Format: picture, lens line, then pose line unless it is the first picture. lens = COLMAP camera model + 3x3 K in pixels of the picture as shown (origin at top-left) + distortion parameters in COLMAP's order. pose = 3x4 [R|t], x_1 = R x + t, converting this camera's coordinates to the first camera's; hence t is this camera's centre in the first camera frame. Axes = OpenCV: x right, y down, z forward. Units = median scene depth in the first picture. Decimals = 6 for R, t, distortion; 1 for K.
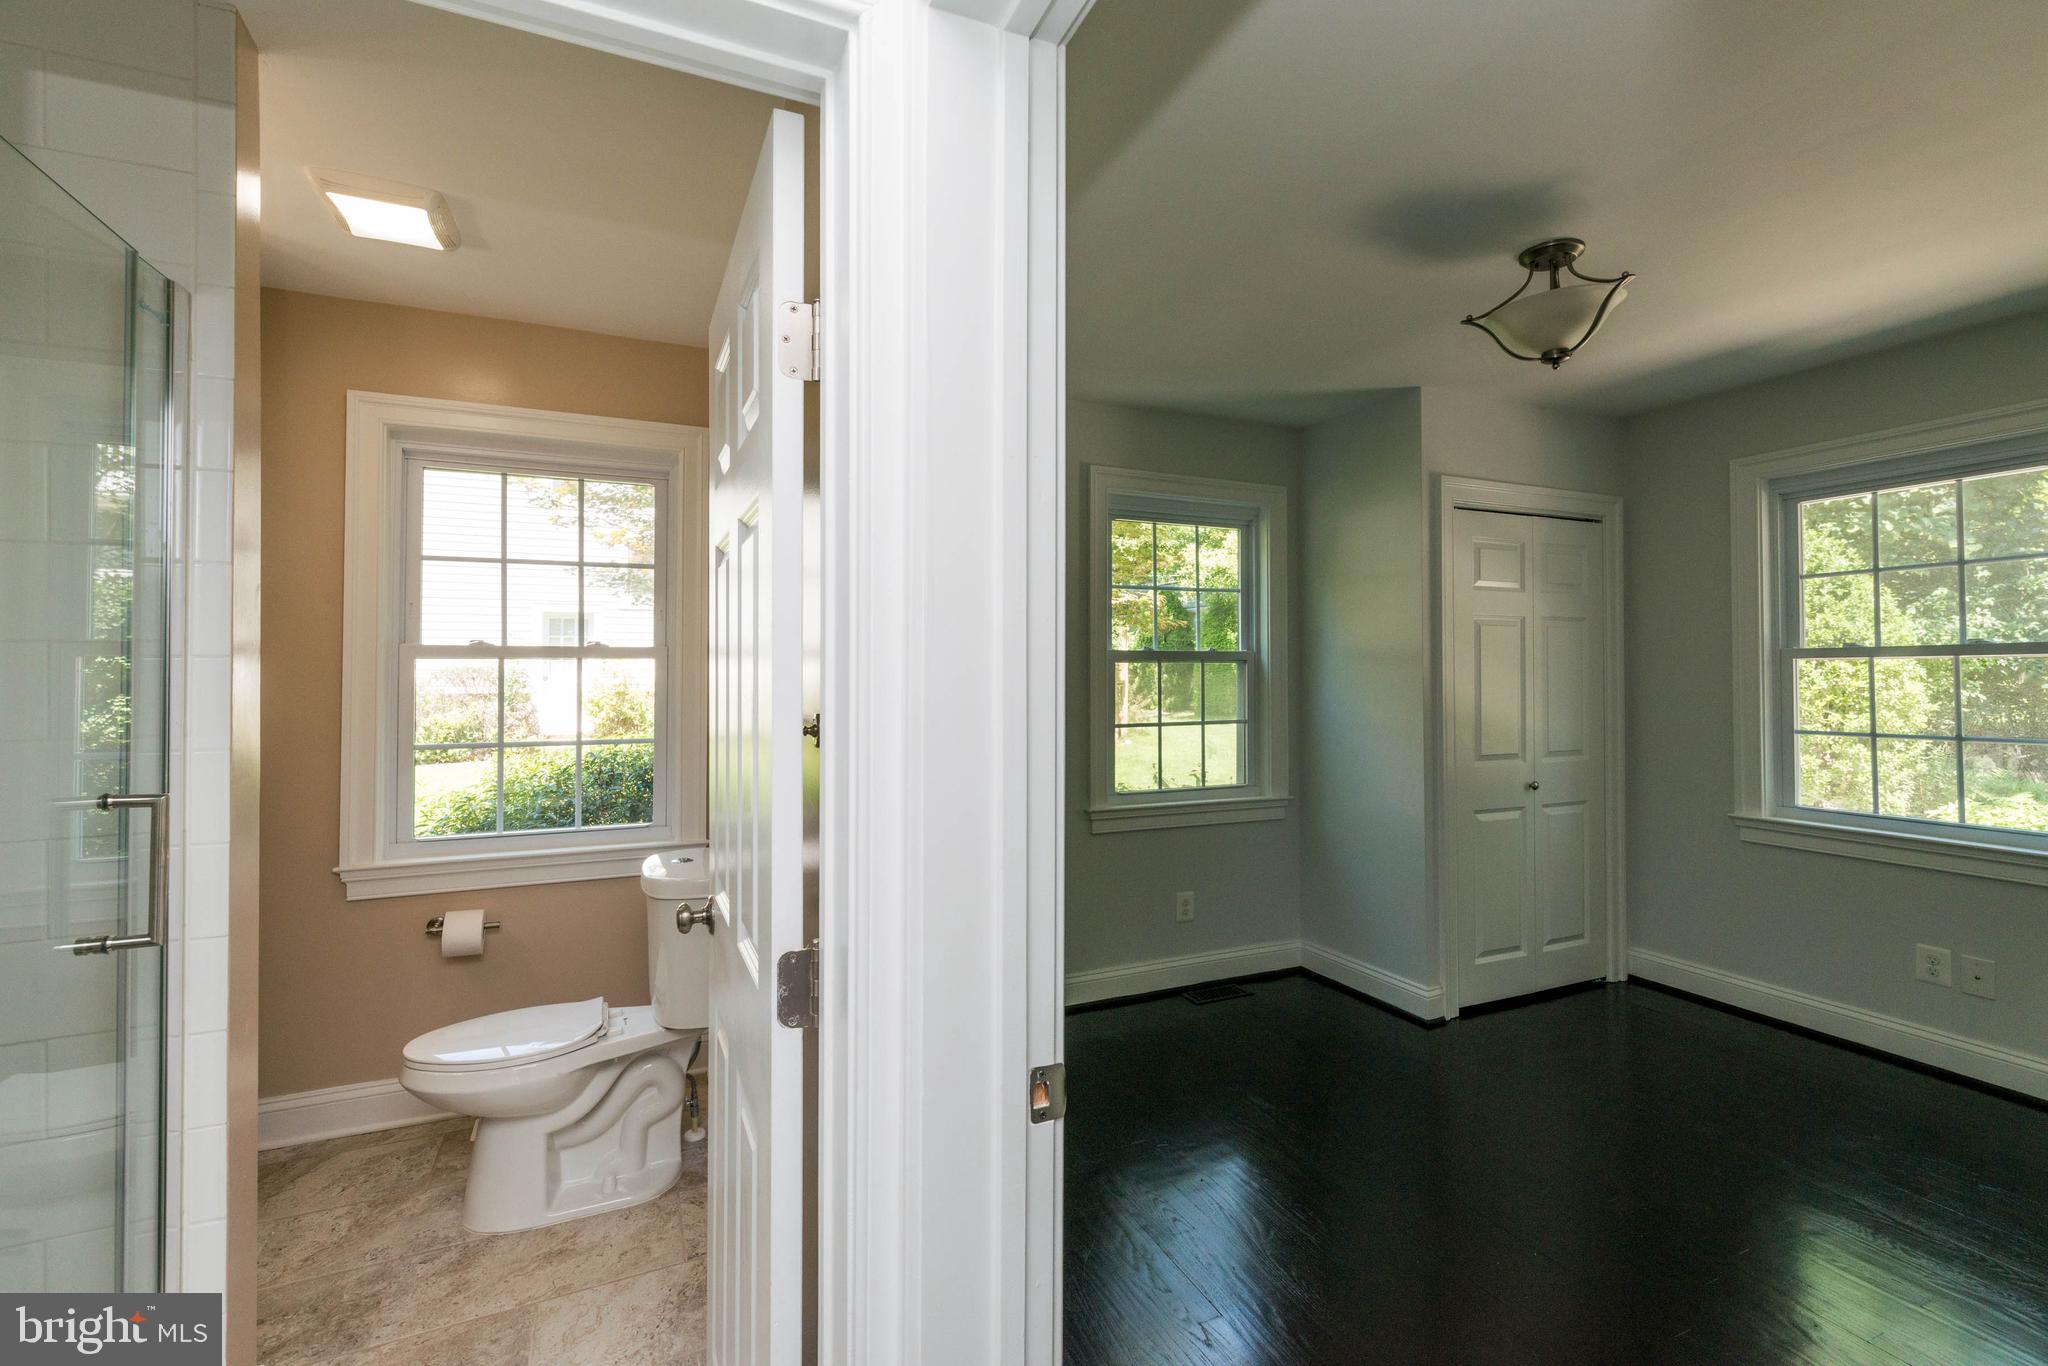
lens RADIAL K [[862.7, 0, 1029.1], [0, 862.7, 671.4], [0, 0, 1]] dist [-0.003496, 0.001676]
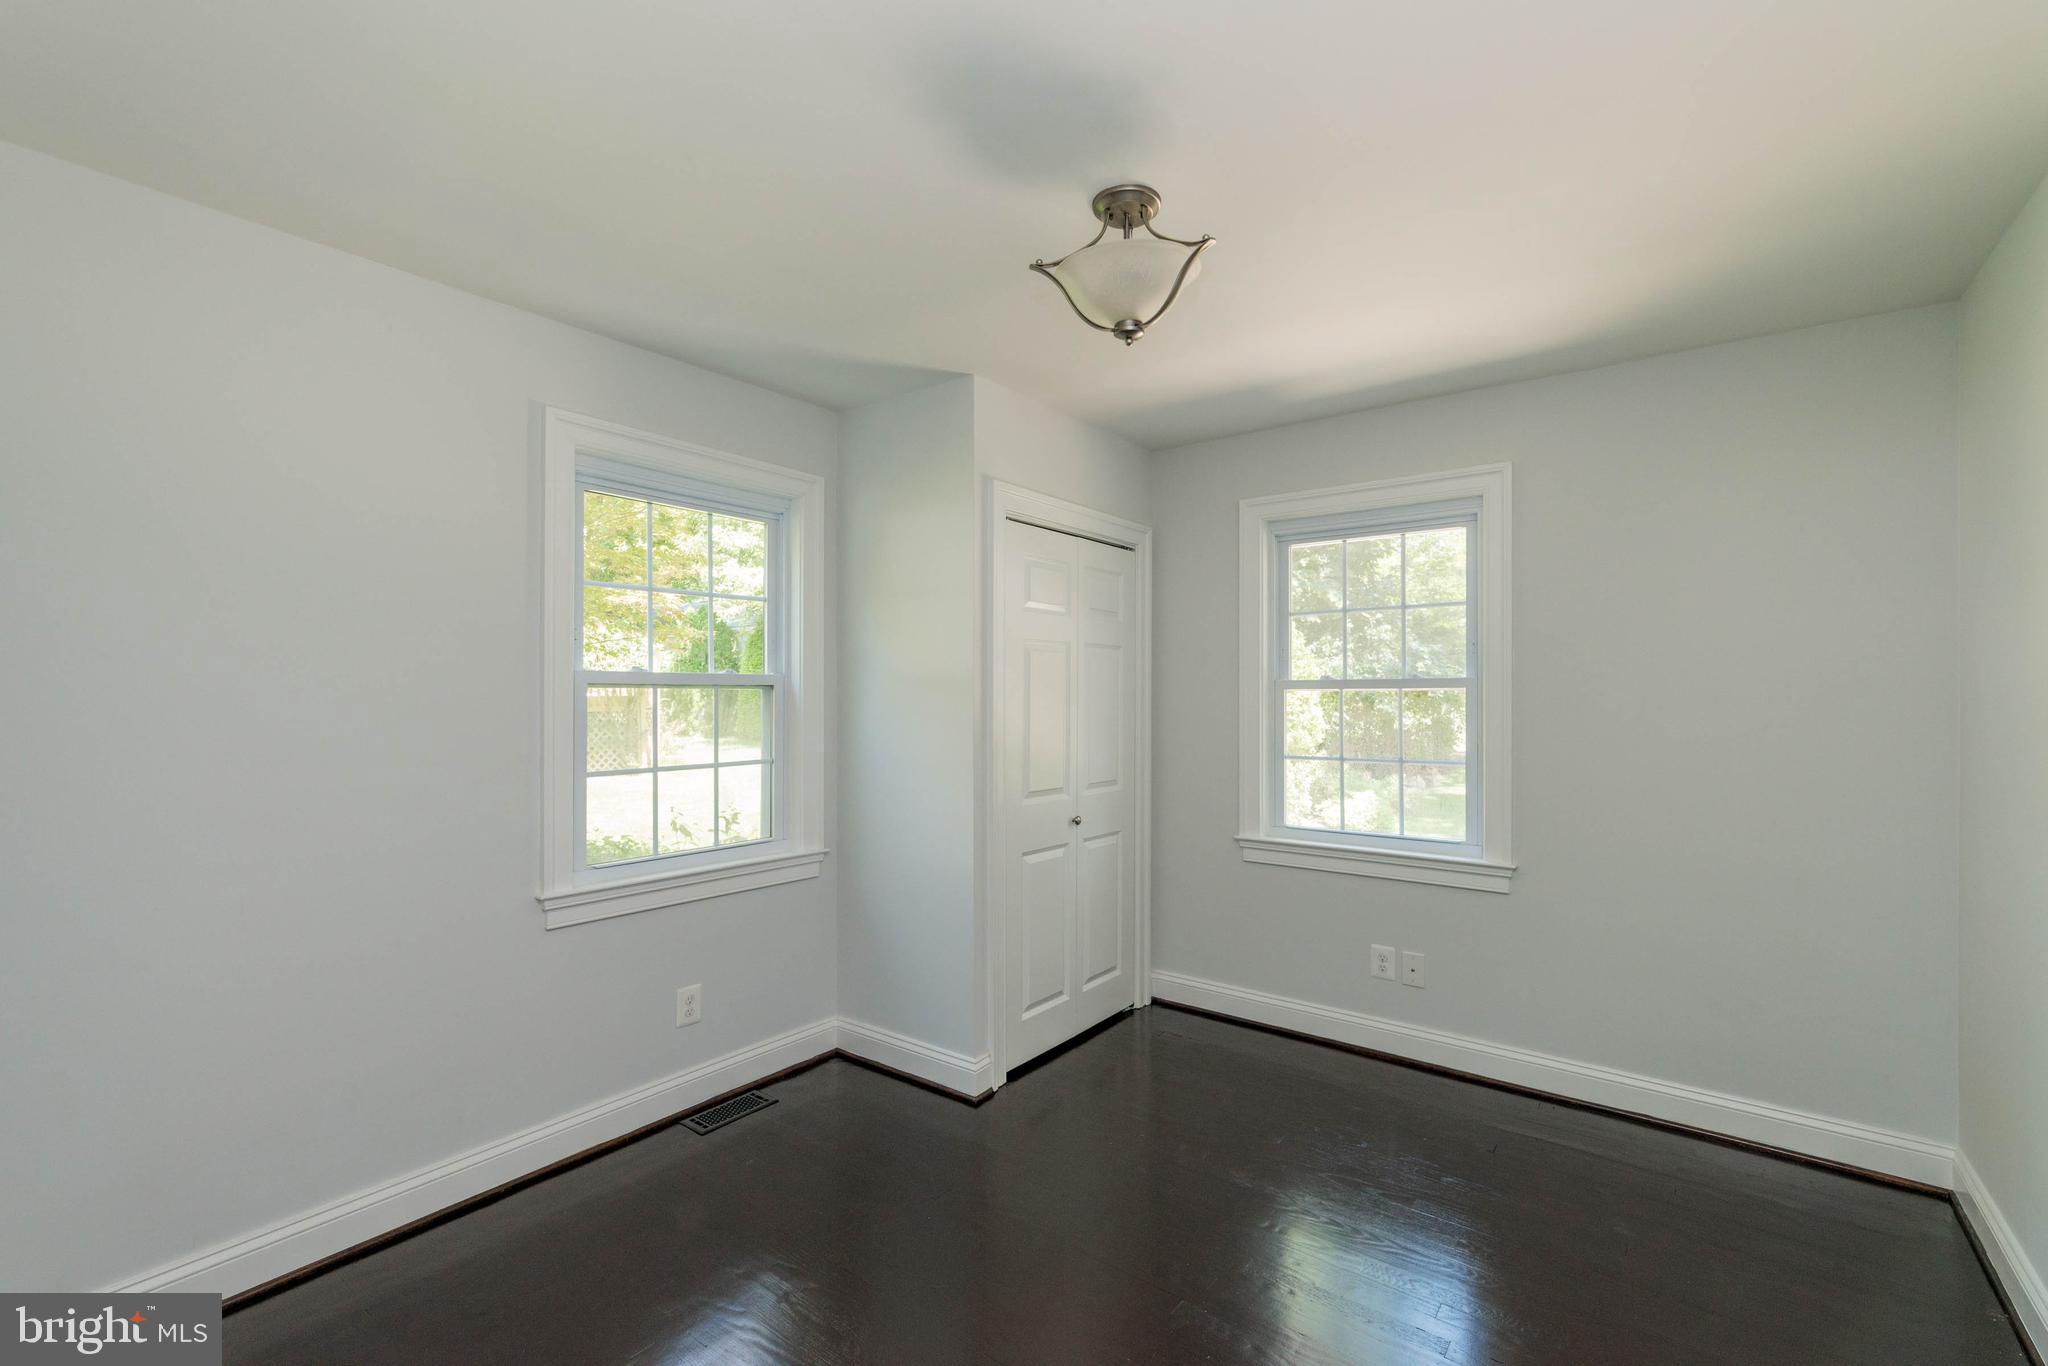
lens RADIAL K [[862.7, 0, 1025.1], [0, 862.7, 684.2], [0, 0, 1]] dist [-0.003496, 0.001676]
pose [[0.873526, 0.010691, 0.486660, 0.071482], [-0.004587, 0.999895, -0.013733, -0.004390], [-0.486756, 0.009764, 0.873483, 0.195894]]
